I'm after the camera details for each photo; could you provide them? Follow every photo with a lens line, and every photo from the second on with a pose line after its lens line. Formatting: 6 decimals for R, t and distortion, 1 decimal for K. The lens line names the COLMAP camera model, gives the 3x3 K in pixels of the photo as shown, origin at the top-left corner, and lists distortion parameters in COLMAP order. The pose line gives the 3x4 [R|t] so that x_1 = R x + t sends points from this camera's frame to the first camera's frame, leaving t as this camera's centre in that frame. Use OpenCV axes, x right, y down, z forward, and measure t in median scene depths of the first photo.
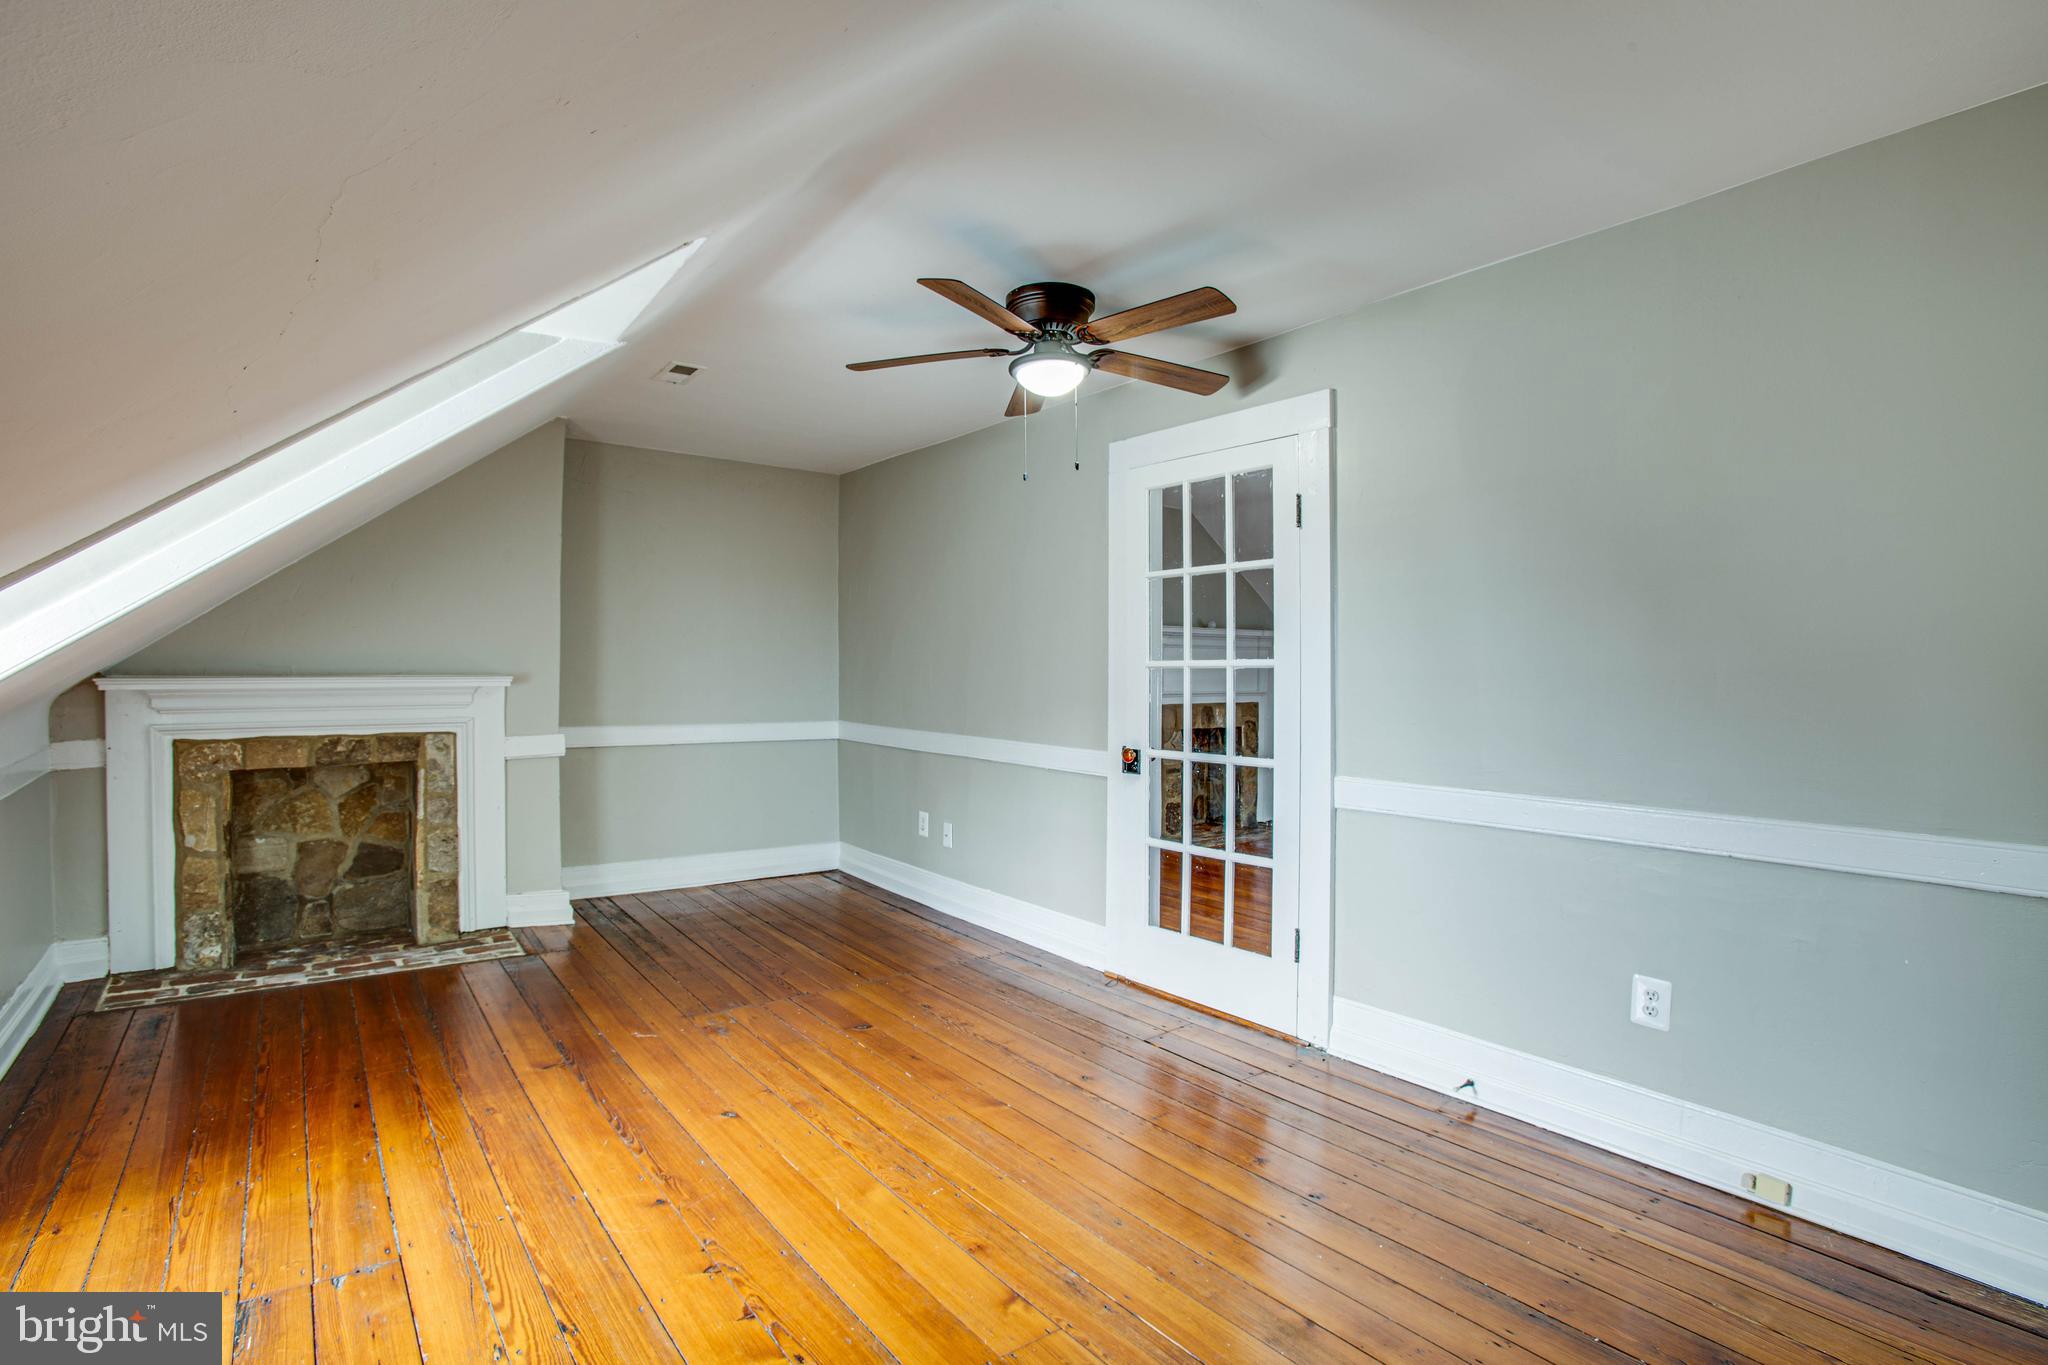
lens RADIAL K [[946.6, 0, 1031.9], [0, 946.6, 678.7], [0, 0, 1]] dist [-0.084281, 0.029220]
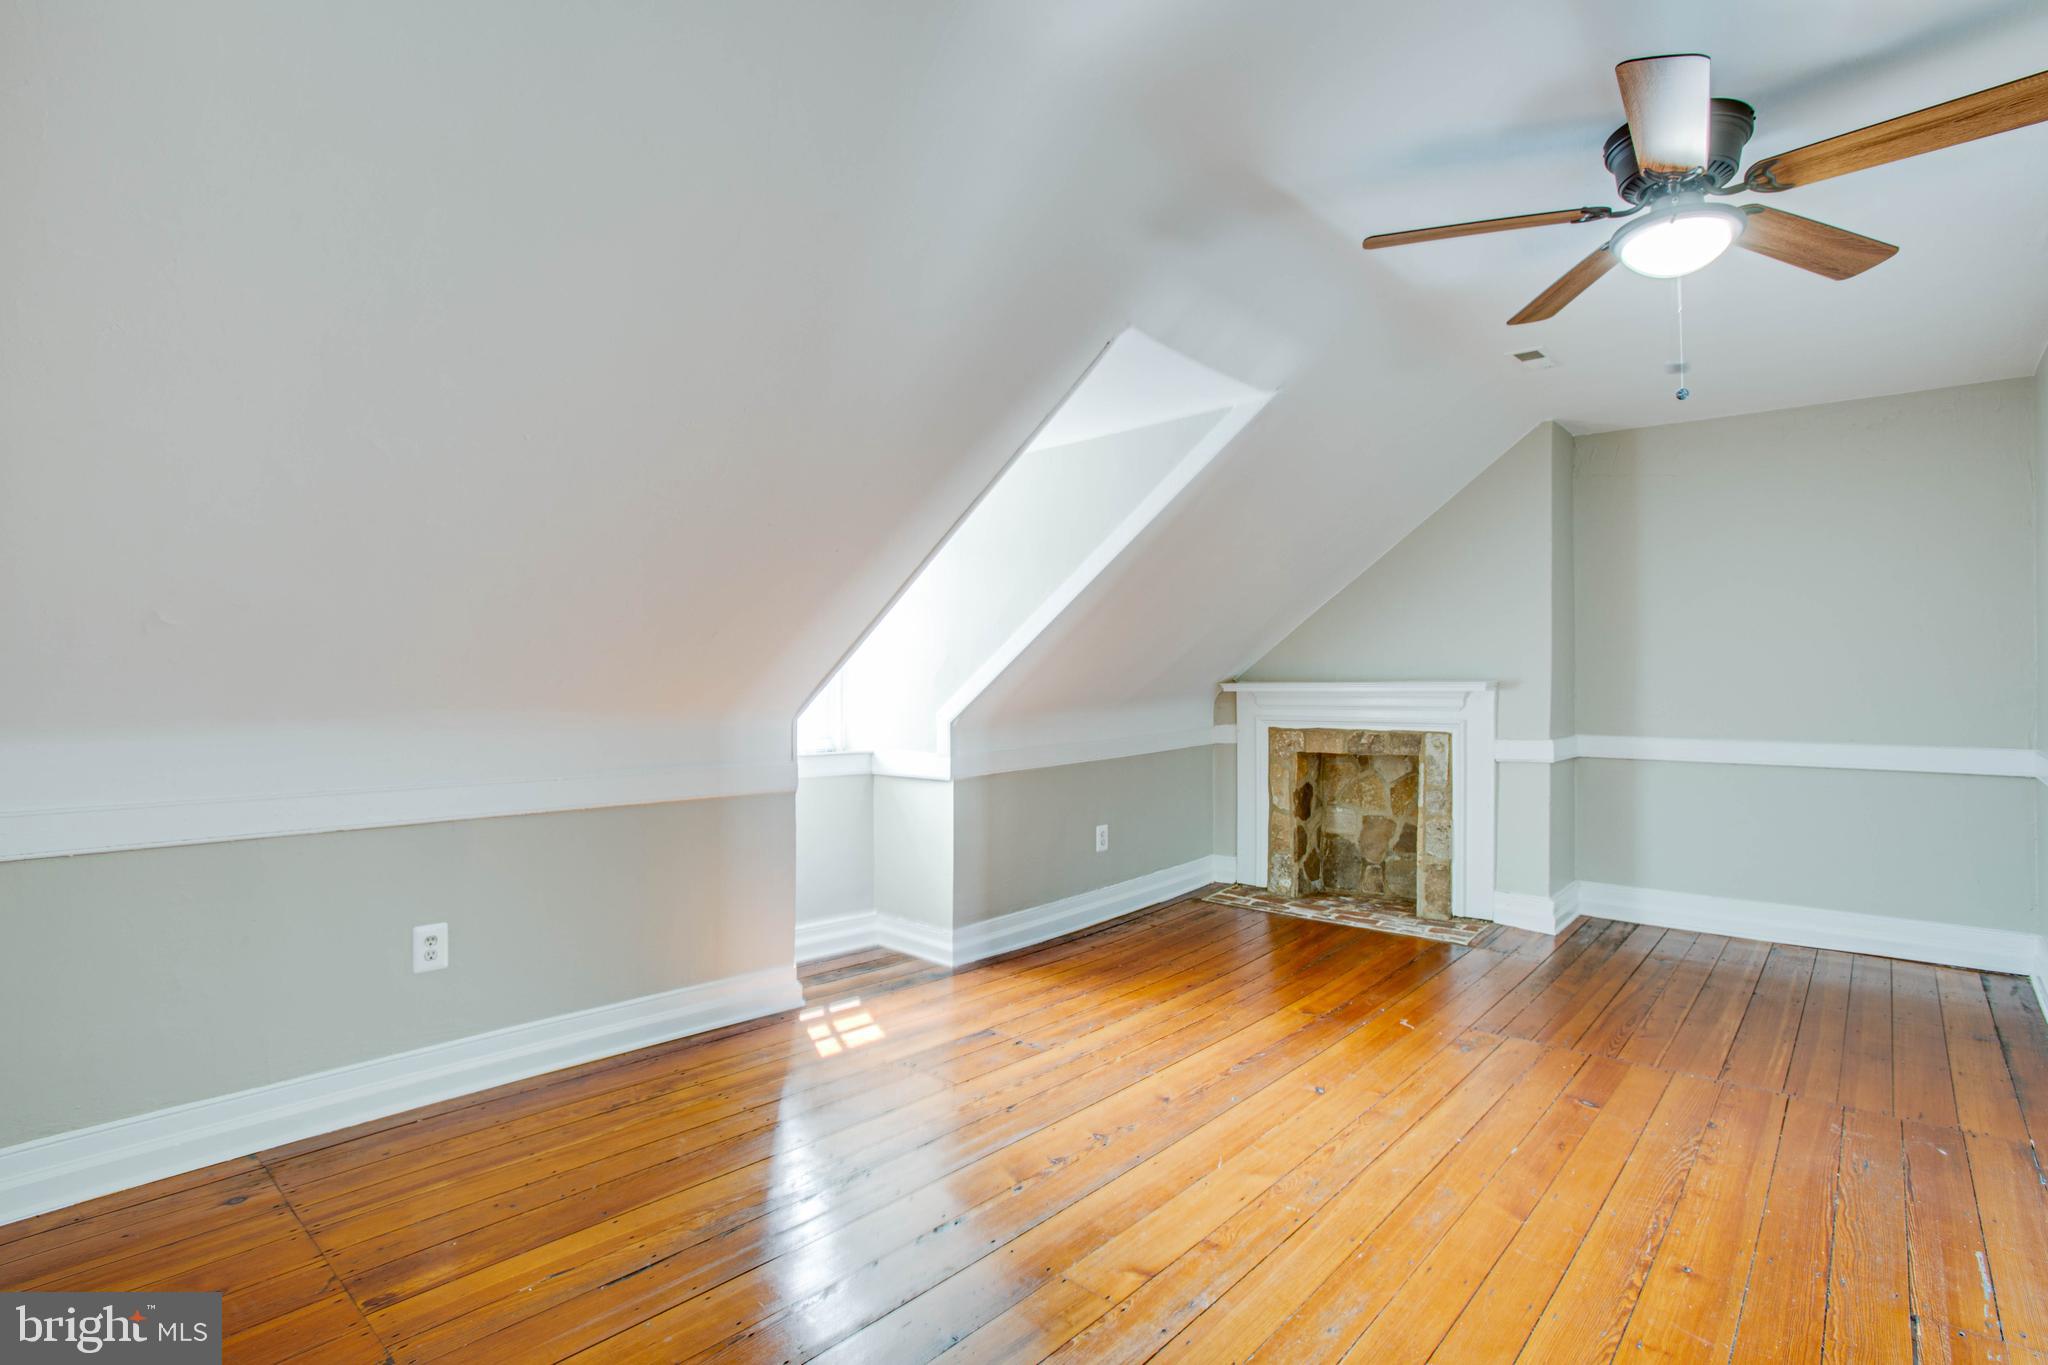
lens RADIAL K [[980.4, 0, 1024.0], [0, 980.4, 682.5], [0, 0, 1]] dist [-0.069339, 0.024214]
pose [[0.214377, -0.004311, -0.976741, 0.409571], [-0.004481, 0.999975, -0.005396, 0.006620], [0.976741, 0.005533, 0.214353, 0.256839]]
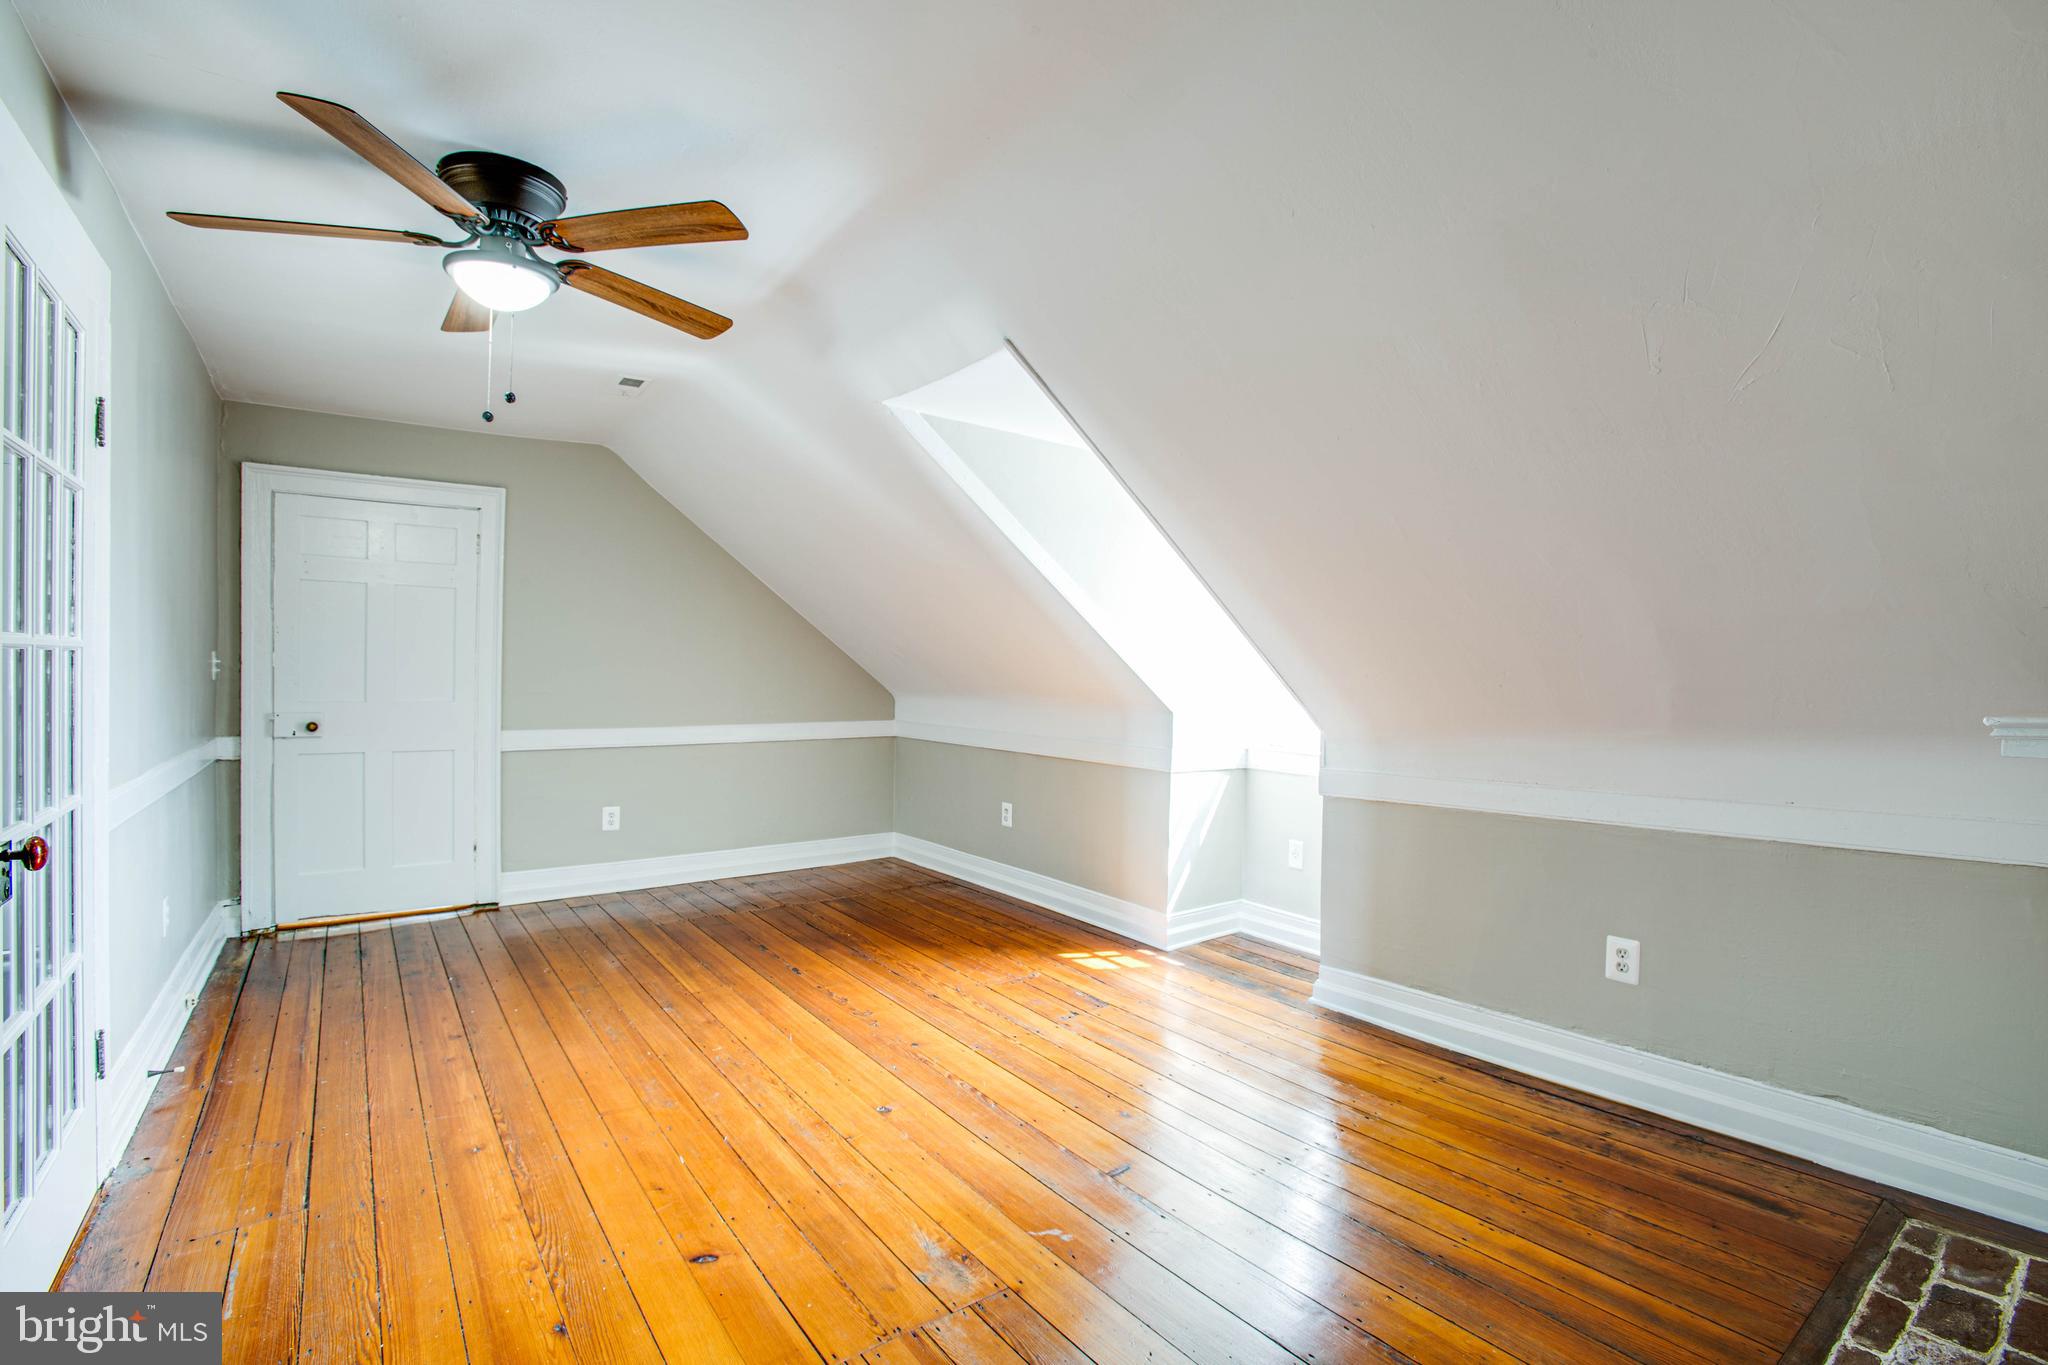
lens RADIAL K [[946.6, 0, 1031.9], [0, 946.6, 678.7], [0, 0, 1]] dist [-0.084281, 0.029220]
pose [[-0.999539, -0.019267, -0.023479, -0.264856], [-0.019468, 0.999776, 0.008350, -0.005417], [0.023313, 0.008804, -0.999689, 1.194721]]
